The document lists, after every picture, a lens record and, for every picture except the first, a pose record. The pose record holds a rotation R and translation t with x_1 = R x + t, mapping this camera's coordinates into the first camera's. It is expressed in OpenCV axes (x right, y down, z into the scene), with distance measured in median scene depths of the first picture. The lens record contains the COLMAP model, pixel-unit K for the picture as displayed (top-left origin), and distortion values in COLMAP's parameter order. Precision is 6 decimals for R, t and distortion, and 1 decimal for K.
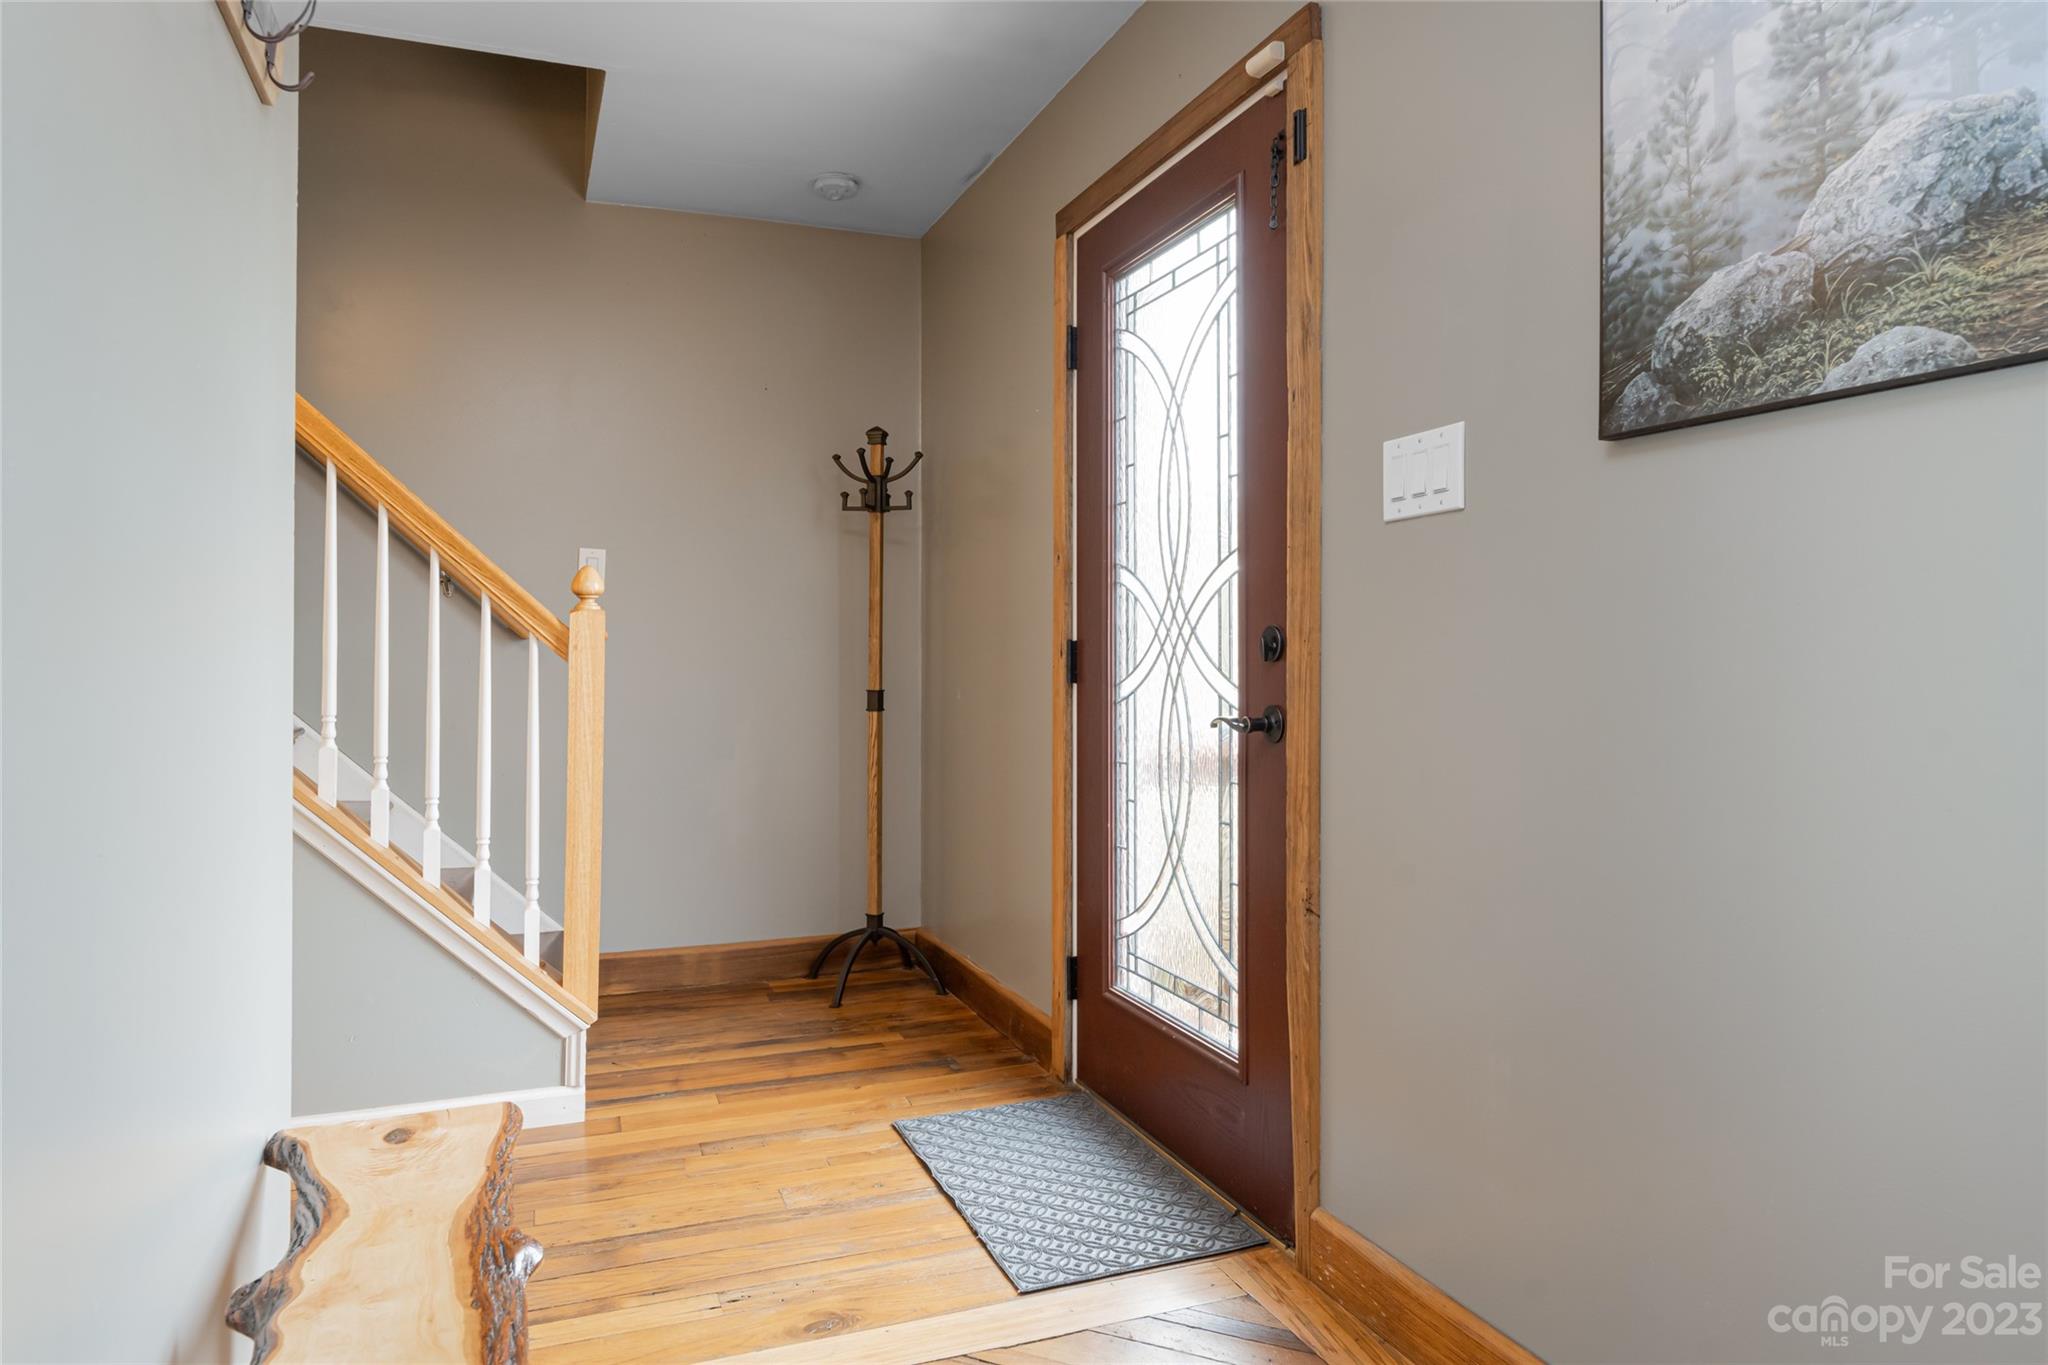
lens RADIAL K [[1217.7, 0, 999.3], [0, 1217.7, 646.6], [0, 0, 1]] dist [0.001871, -0.000570]
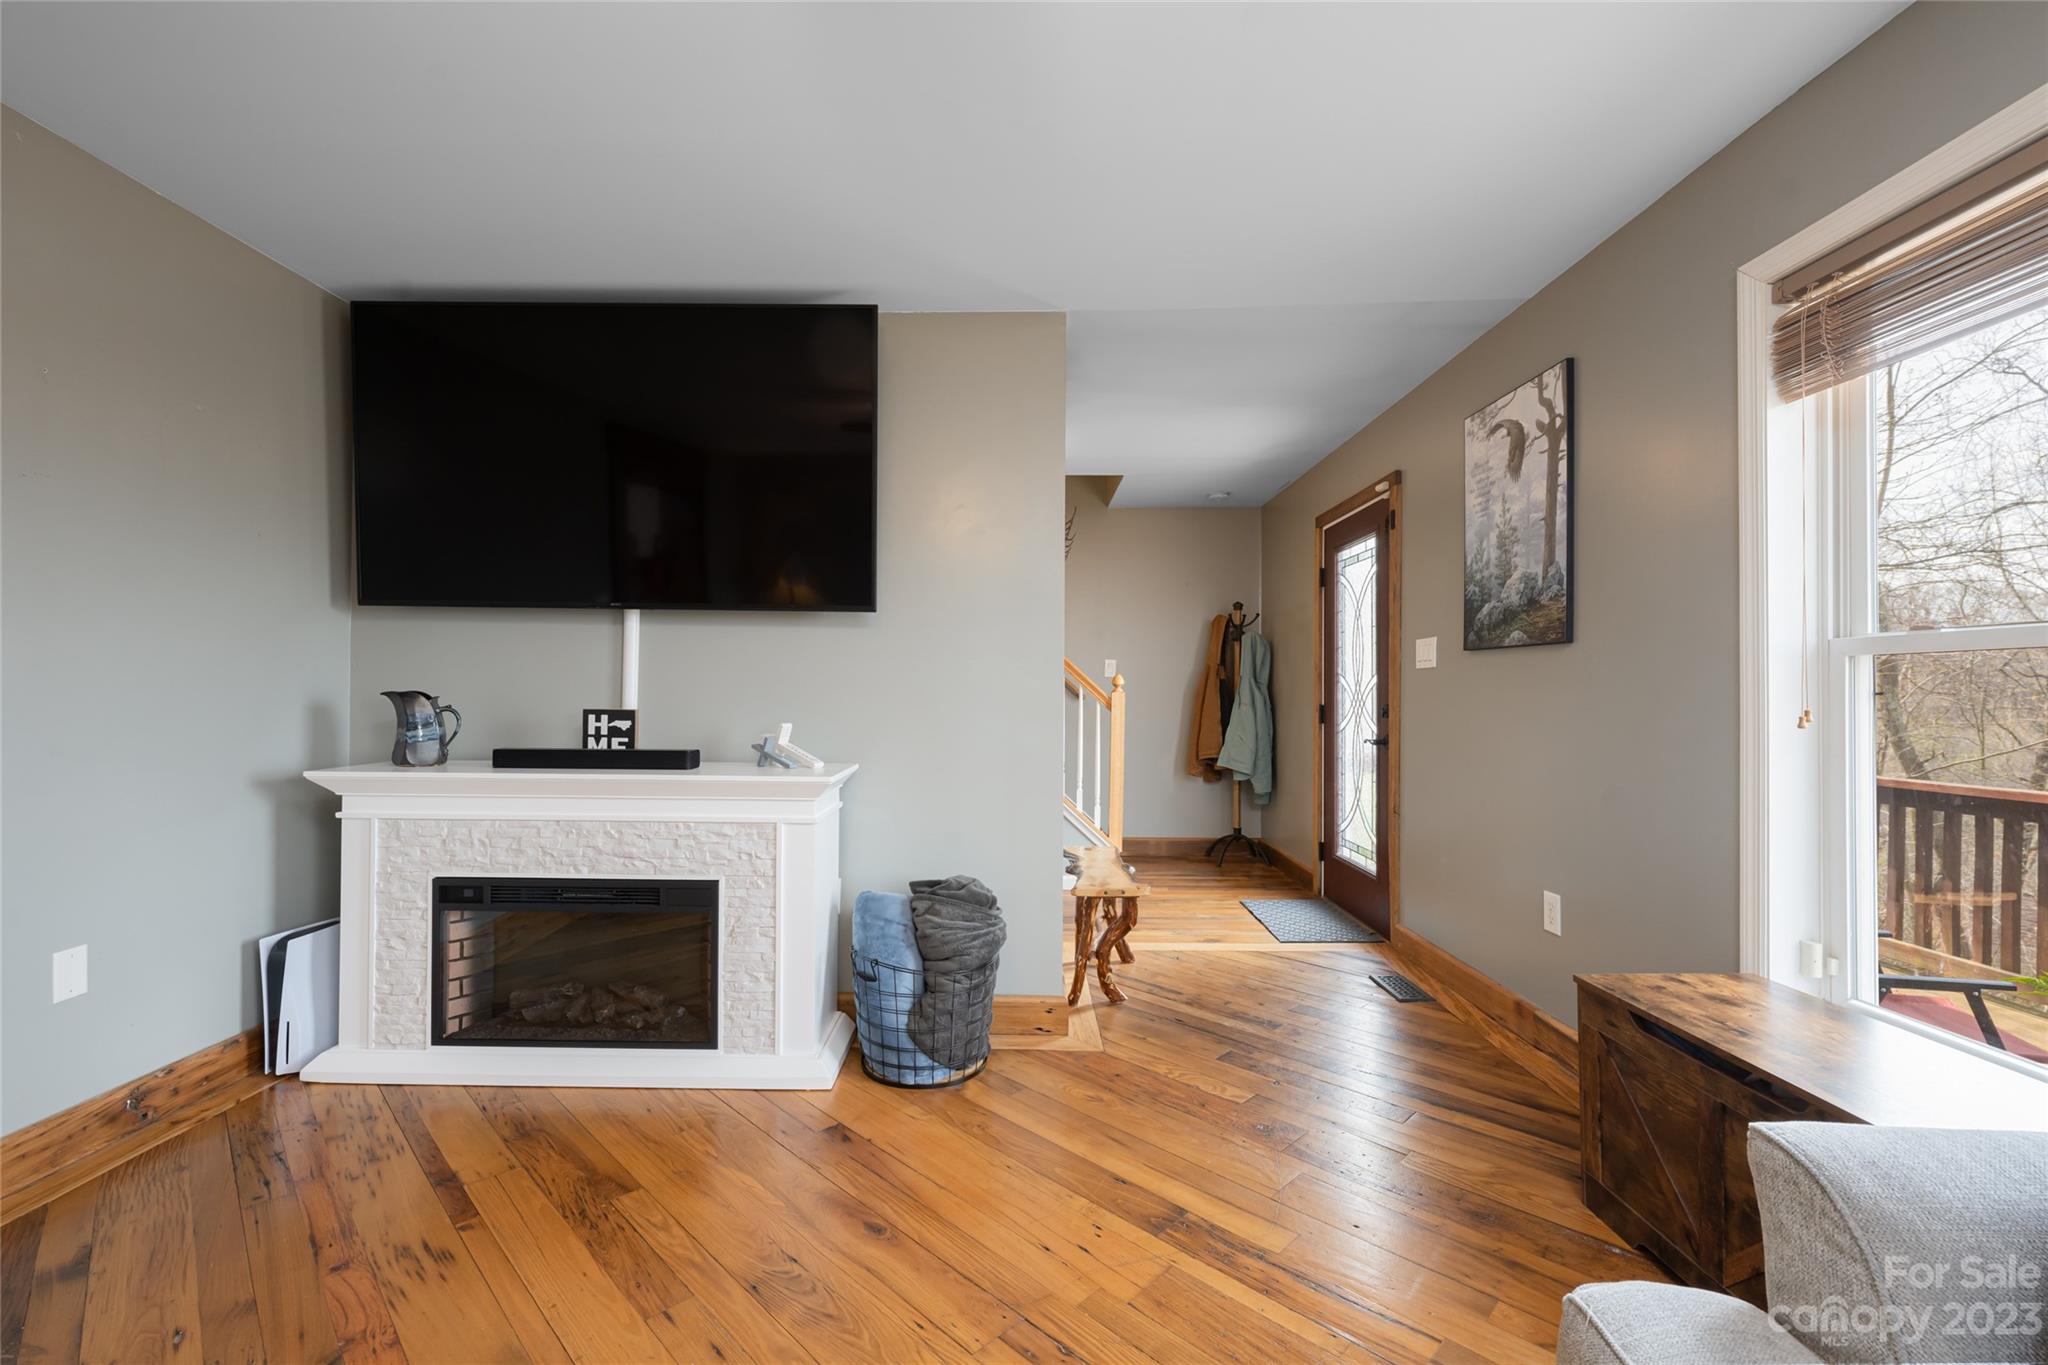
lens RADIAL K [[869.9, 0, 1016.0], [0, 869.9, 681.0], [0, 0, 1]] dist [-0.000073, 0.000164]
pose [[0.930989, -0.000004, -0.365048, 0.137144], [-0.002130, 0.999983, -0.005444, -0.044378], [0.365041, 0.005846, 0.930973, -0.827052]]
